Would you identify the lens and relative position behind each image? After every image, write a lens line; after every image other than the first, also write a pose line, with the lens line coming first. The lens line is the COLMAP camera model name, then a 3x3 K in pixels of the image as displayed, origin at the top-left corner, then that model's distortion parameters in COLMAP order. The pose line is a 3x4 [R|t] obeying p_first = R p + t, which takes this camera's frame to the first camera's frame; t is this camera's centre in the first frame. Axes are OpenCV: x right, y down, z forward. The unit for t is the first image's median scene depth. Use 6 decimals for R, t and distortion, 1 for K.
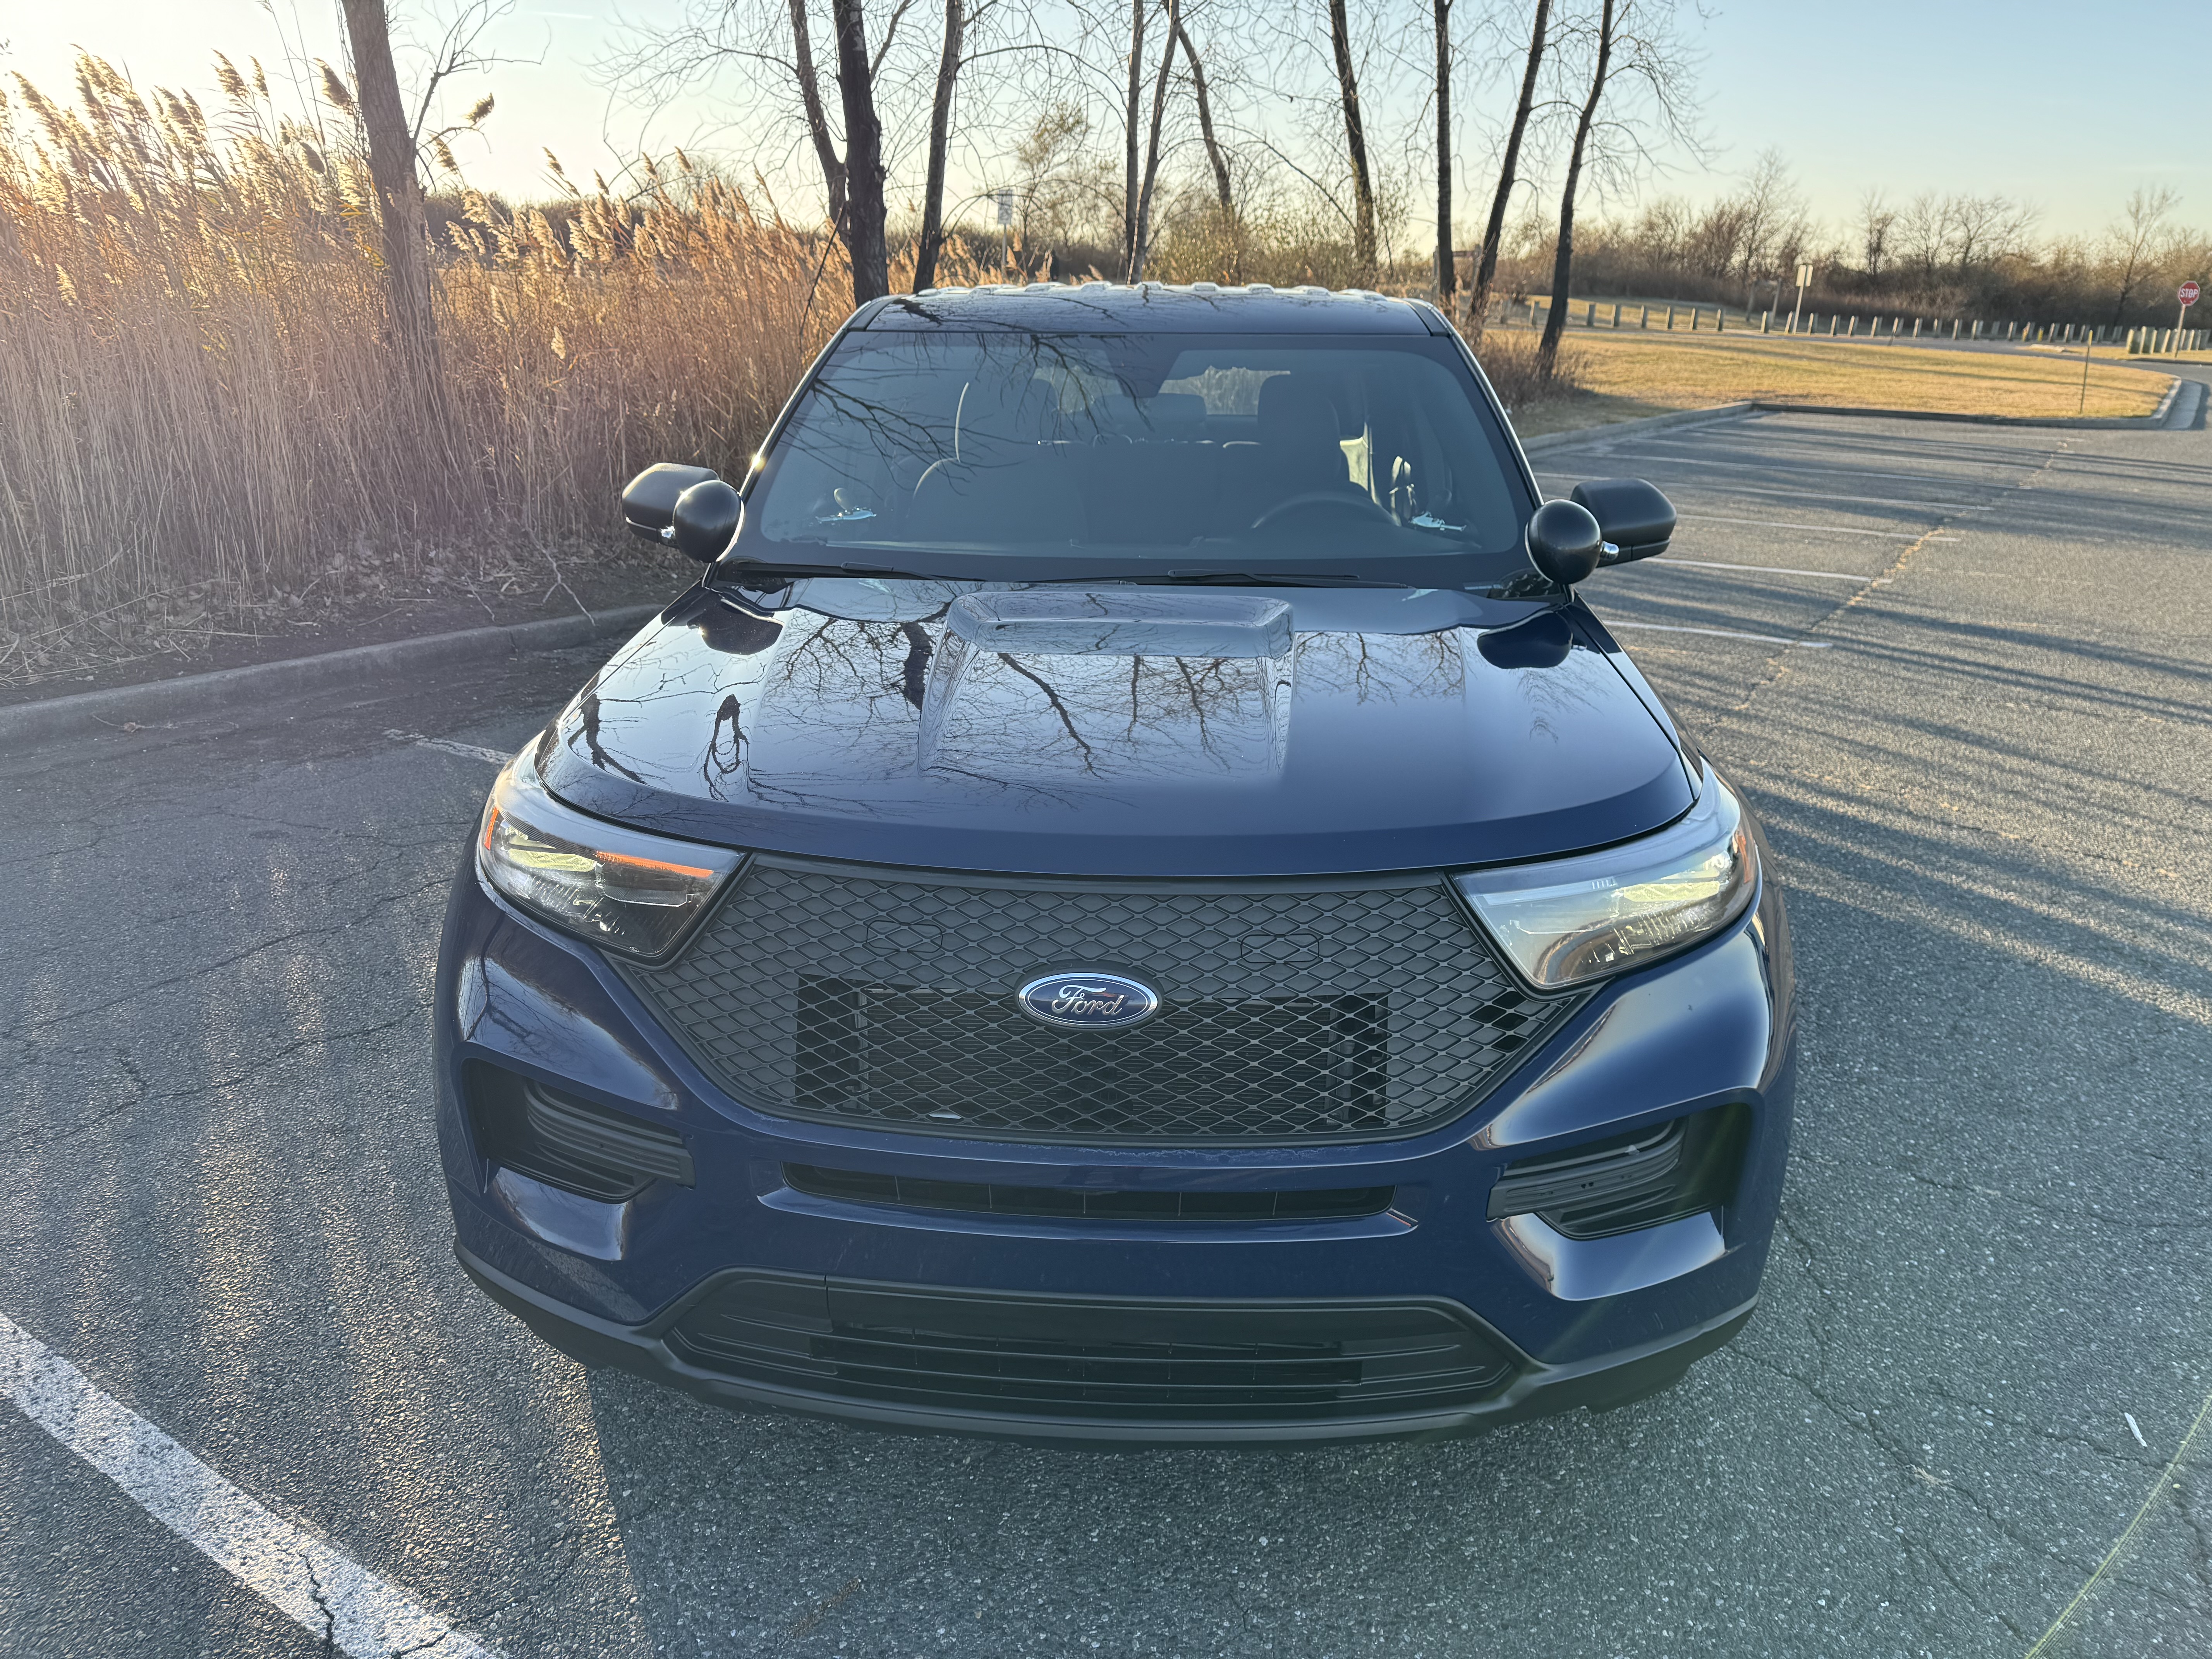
lens RADIAL K [[1545.0, 0, 1106.0], [0, 1545.0, 829.5], [0, 0, 1]] dist [0.010625, -0.006935]
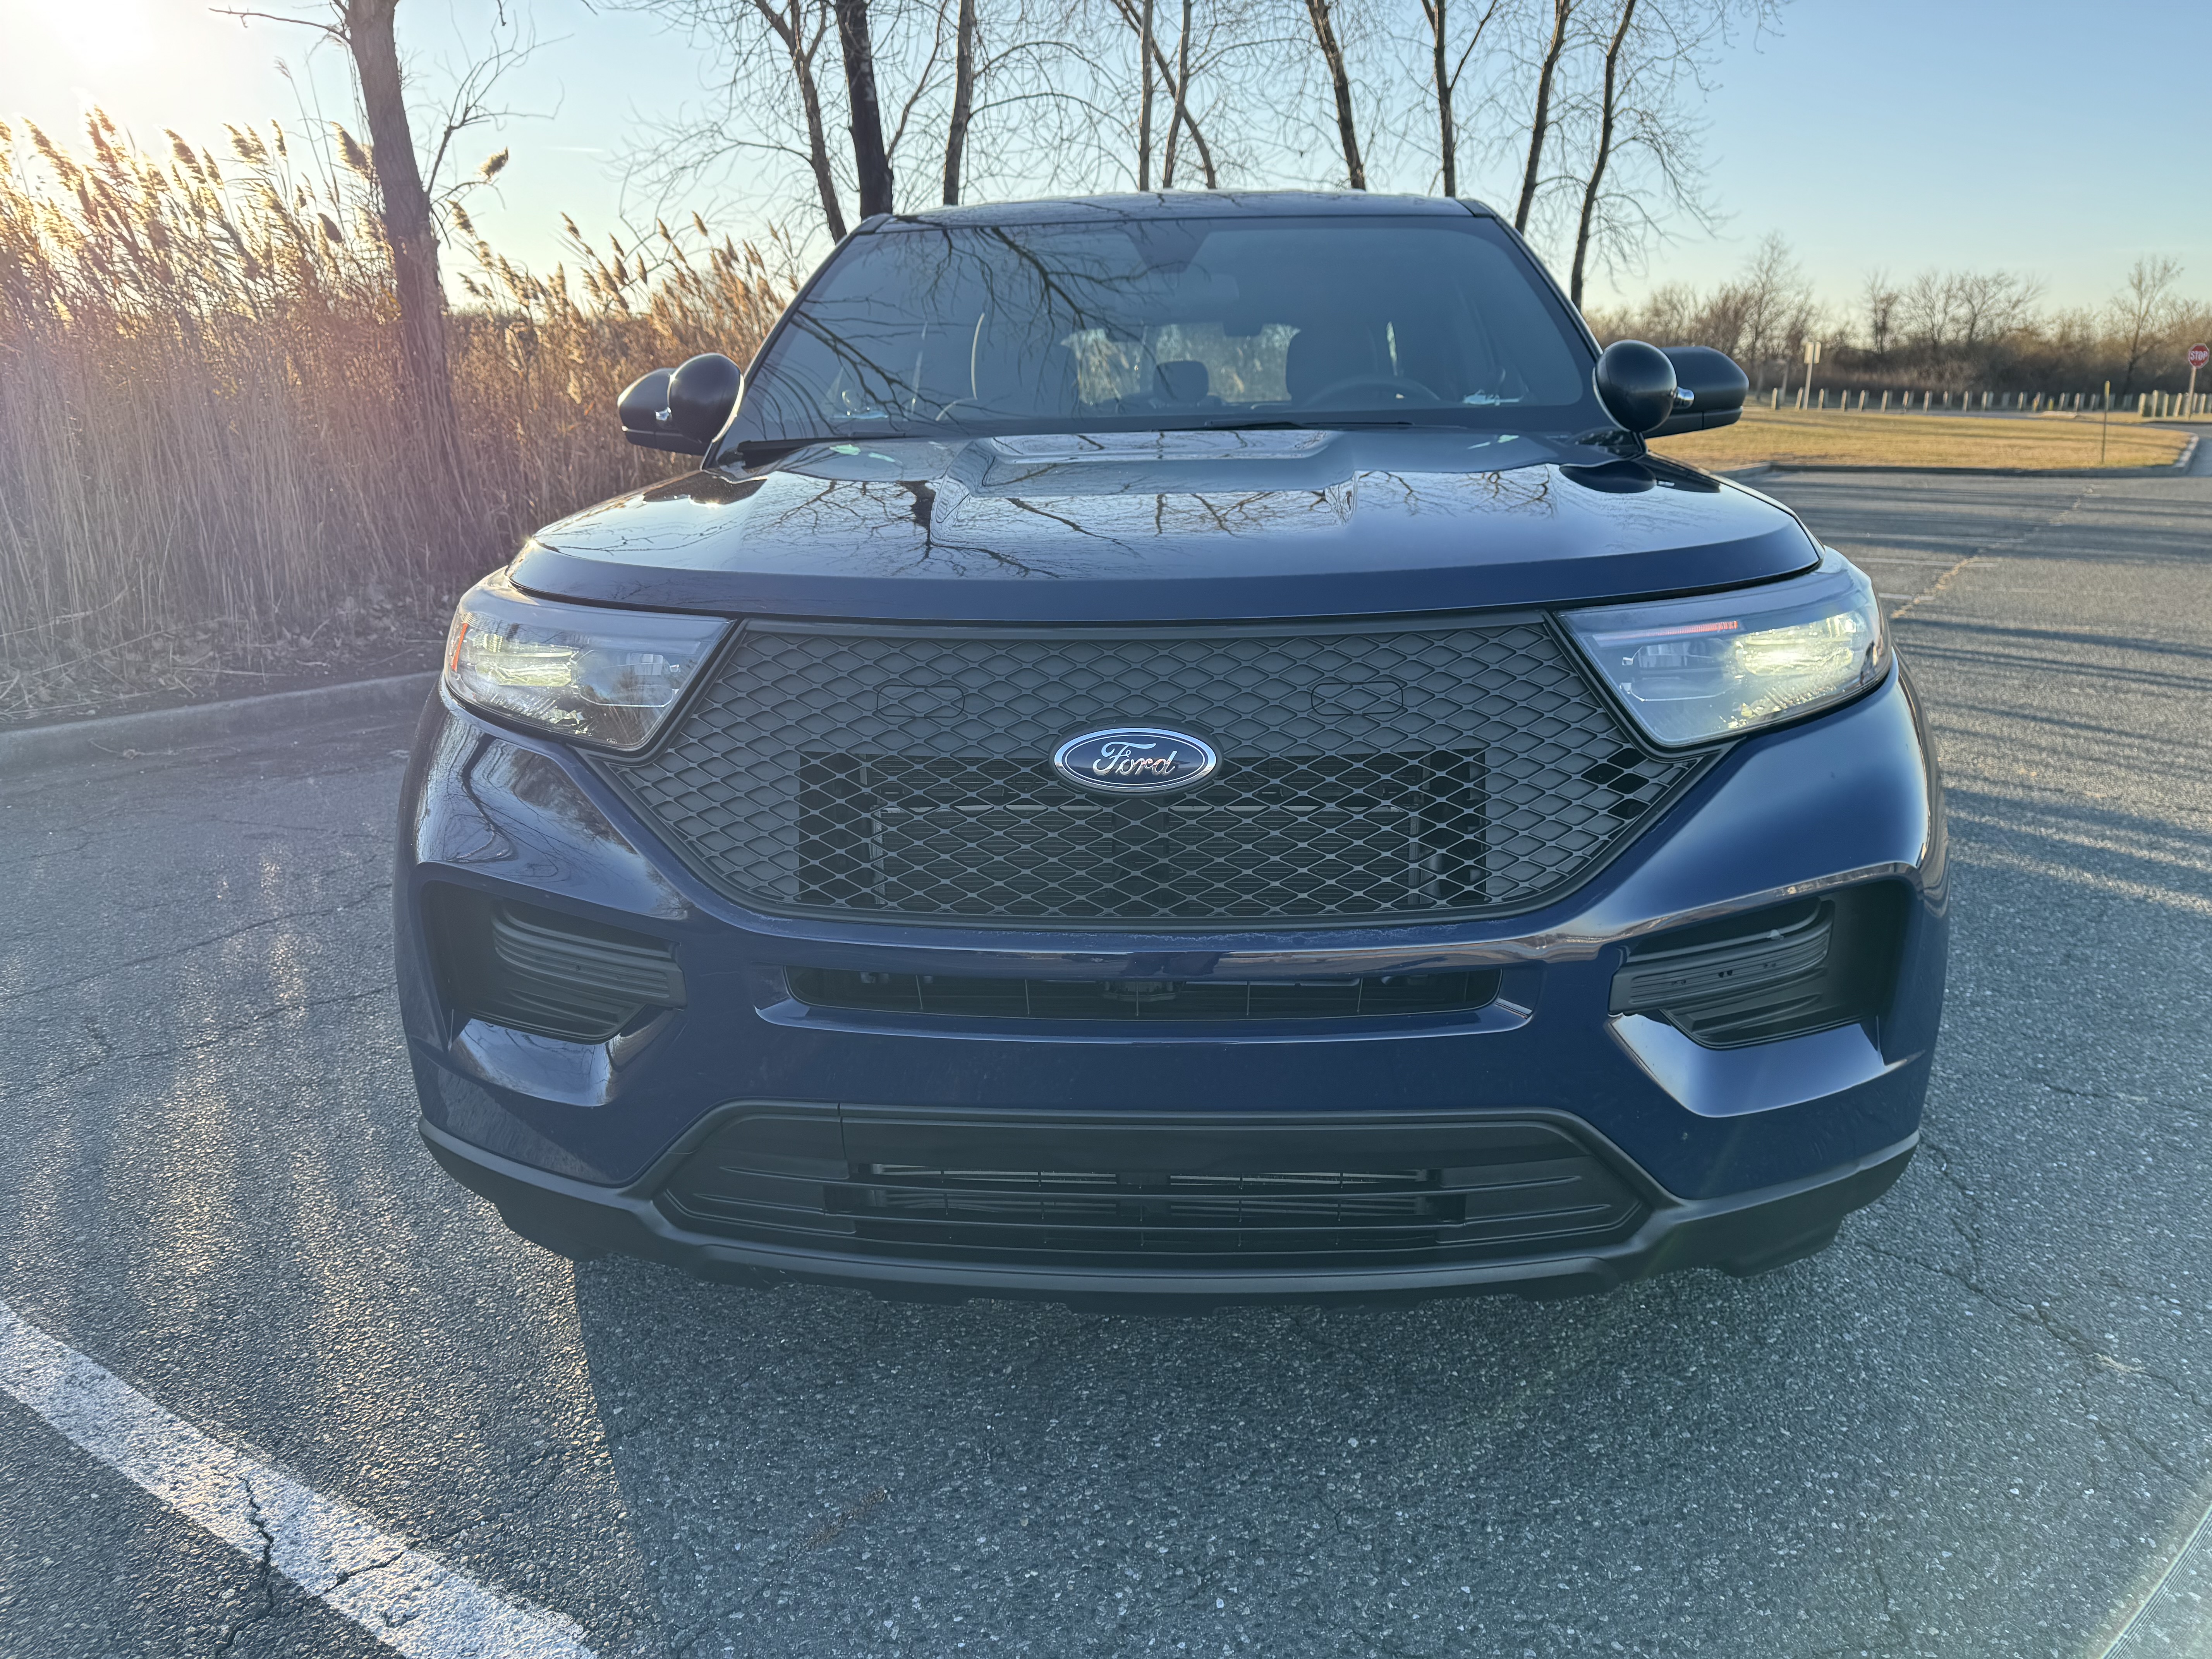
lens RADIAL K [[1558.0, 0, 1116.9], [0, 1558.0, 830.9], [0, 0, 1]] dist [0.006397, -0.004025]
pose [[0.999606, -0.026172, -0.010192, -0.009311], [0.025597, 0.998270, -0.052931, 0.125538], [0.011559, 0.052649, 0.998546, 0.088450]]
